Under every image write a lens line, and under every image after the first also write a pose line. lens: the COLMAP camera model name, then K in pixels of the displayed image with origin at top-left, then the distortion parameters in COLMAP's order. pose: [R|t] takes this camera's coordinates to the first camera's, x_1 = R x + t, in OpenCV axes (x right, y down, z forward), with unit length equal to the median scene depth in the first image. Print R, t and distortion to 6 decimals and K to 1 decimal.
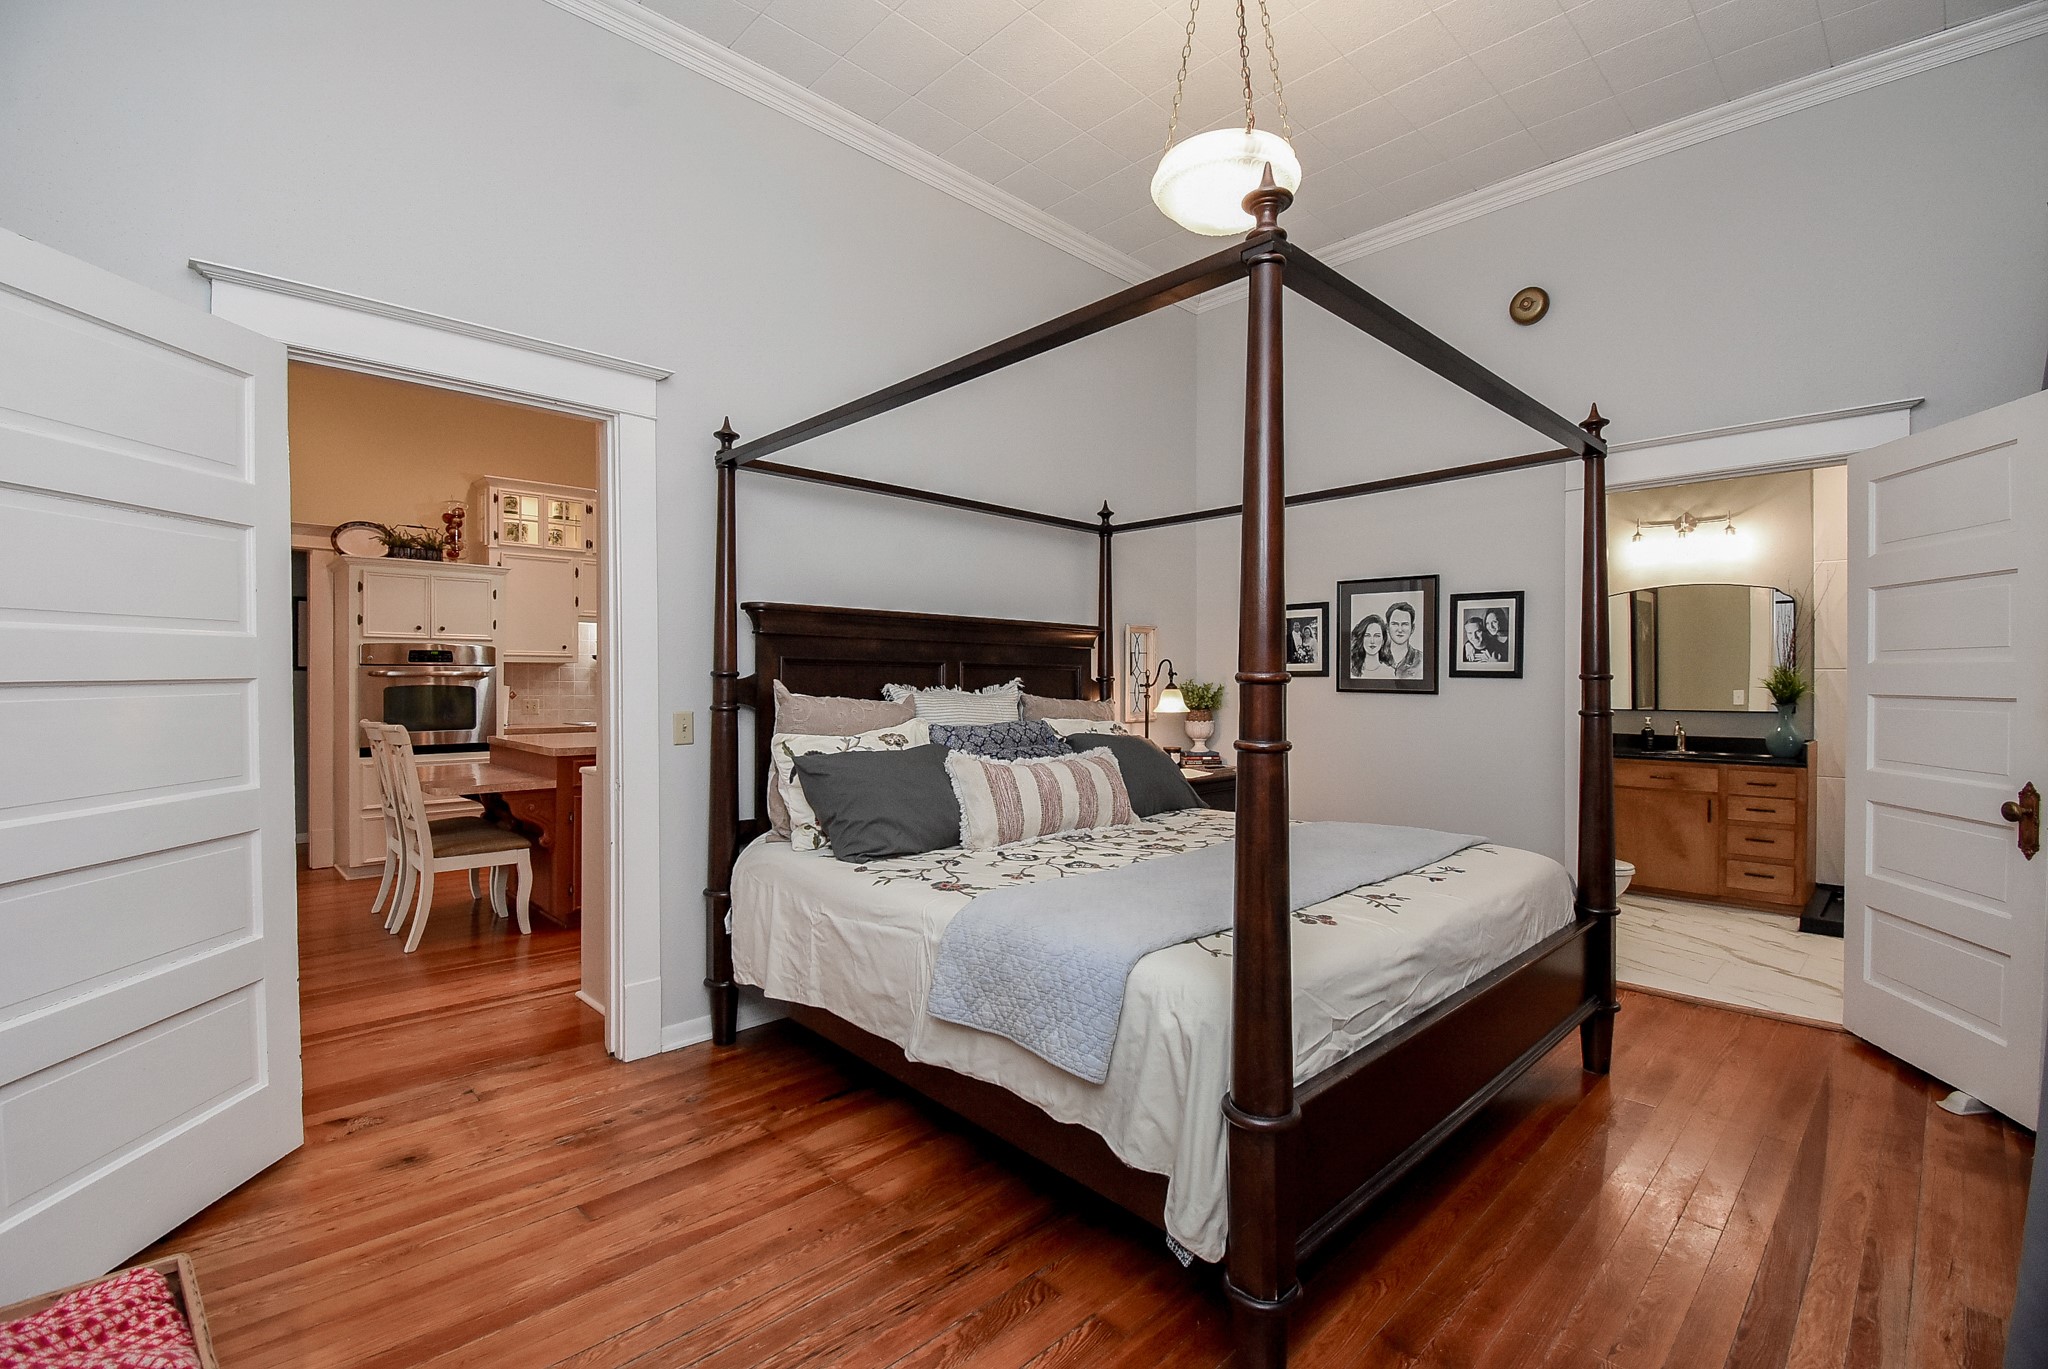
lens RADIAL K [[911.8, 0, 1032.7], [0, 911.8, 684.2], [0, 0, 1]] dist [0.012445, -0.018422]
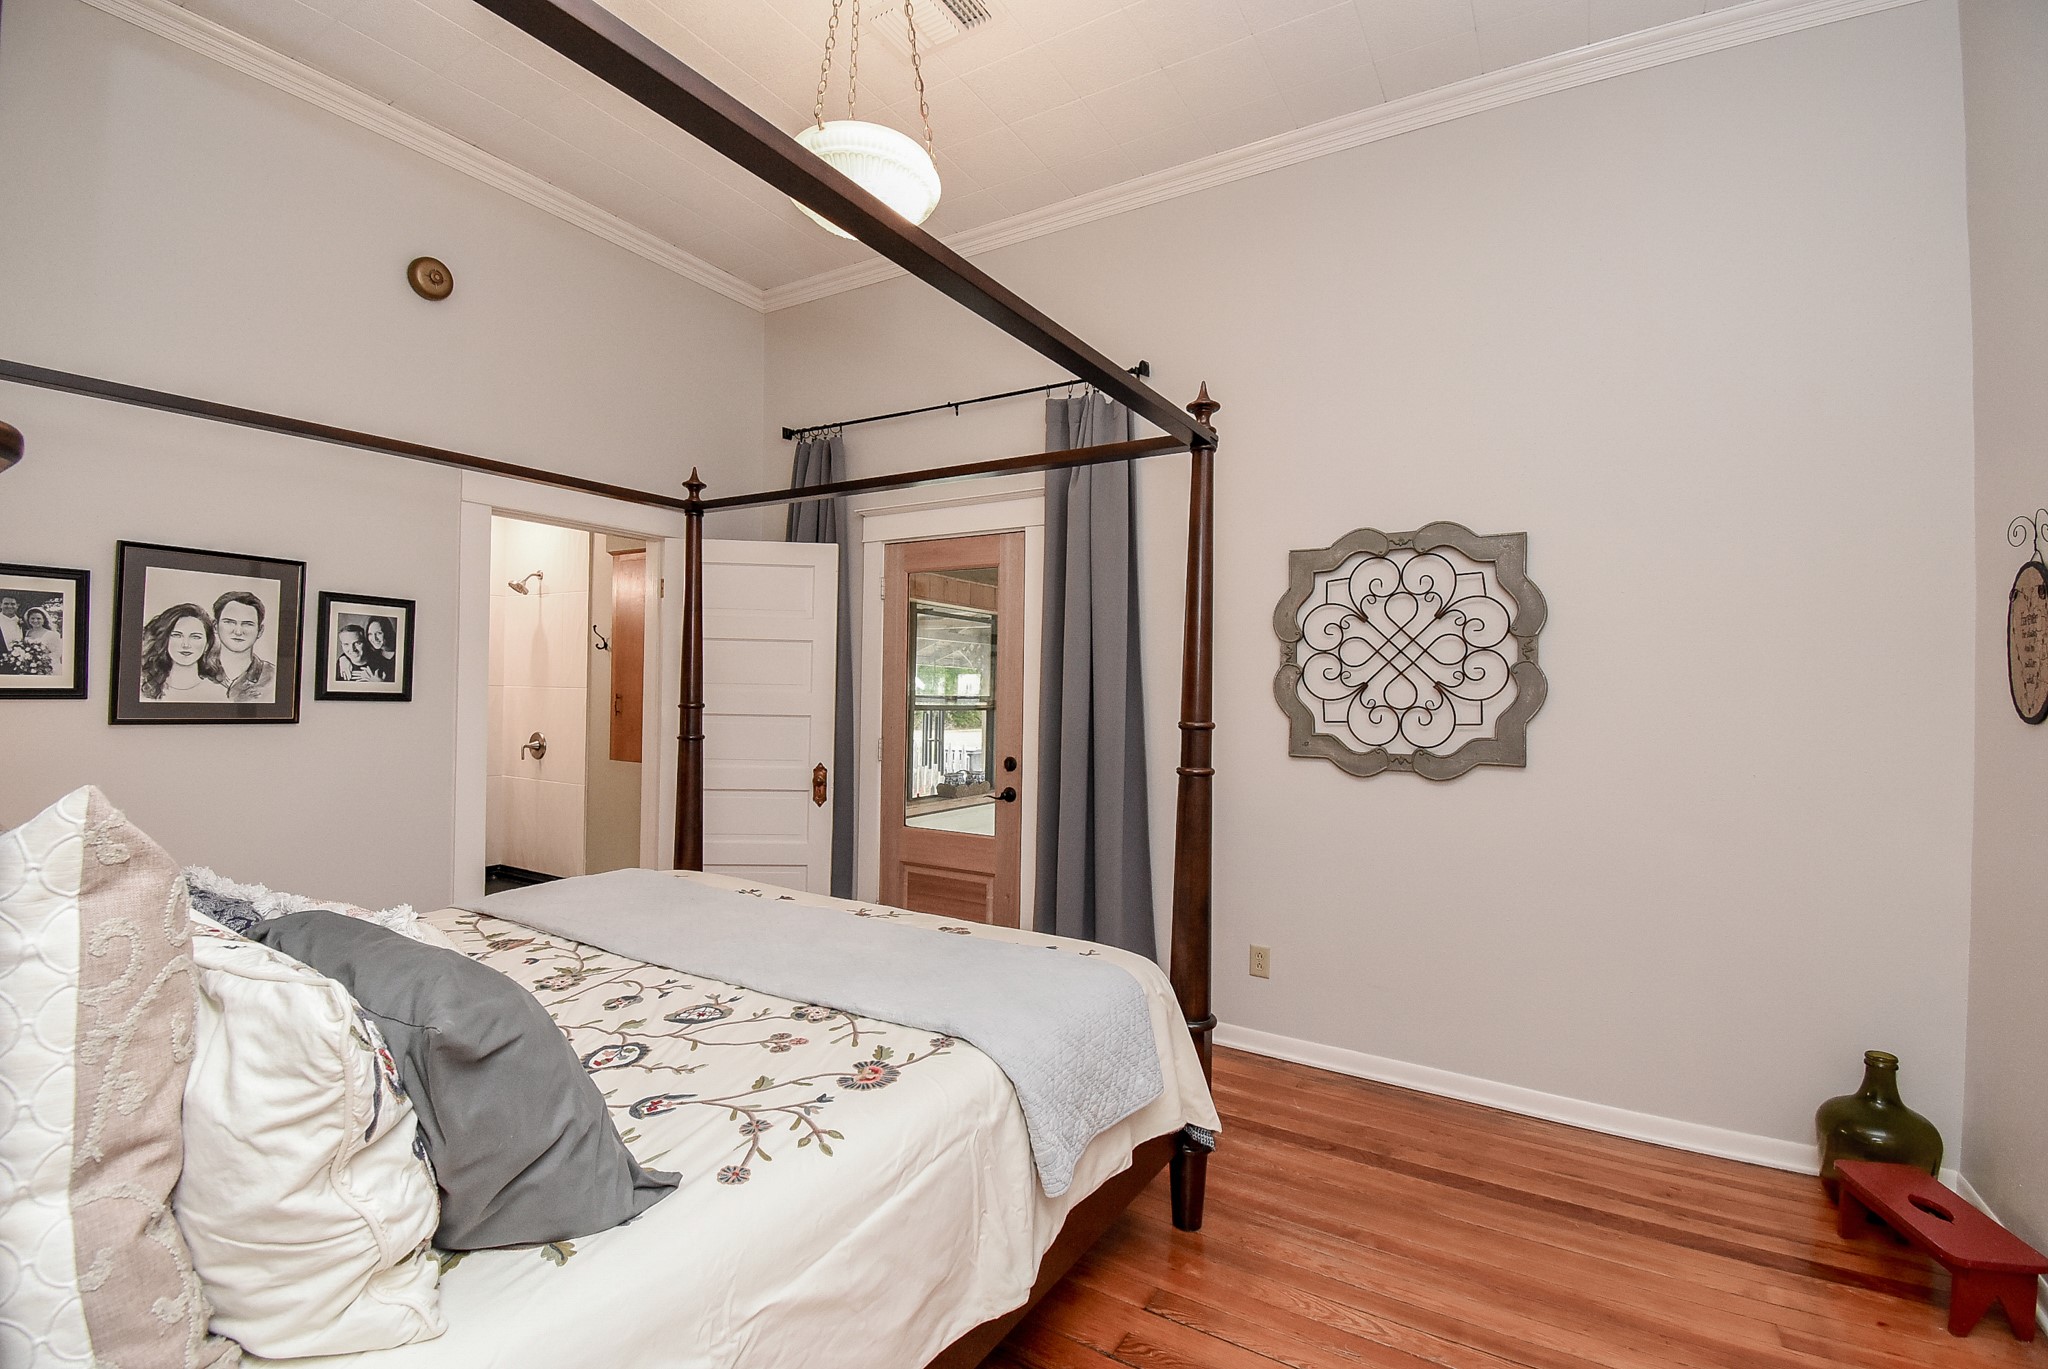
lens RADIAL K [[911.8, 0, 1032.7], [0, 911.8, 684.2], [0, 0, 1]] dist [0.012445, -0.018422]
pose [[-0.225772, 0.004472, 0.974170, -0.405916], [-0.012255, 0.999897, -0.007430, -0.022046], [-0.974103, -0.013616, -0.225694, 0.578303]]
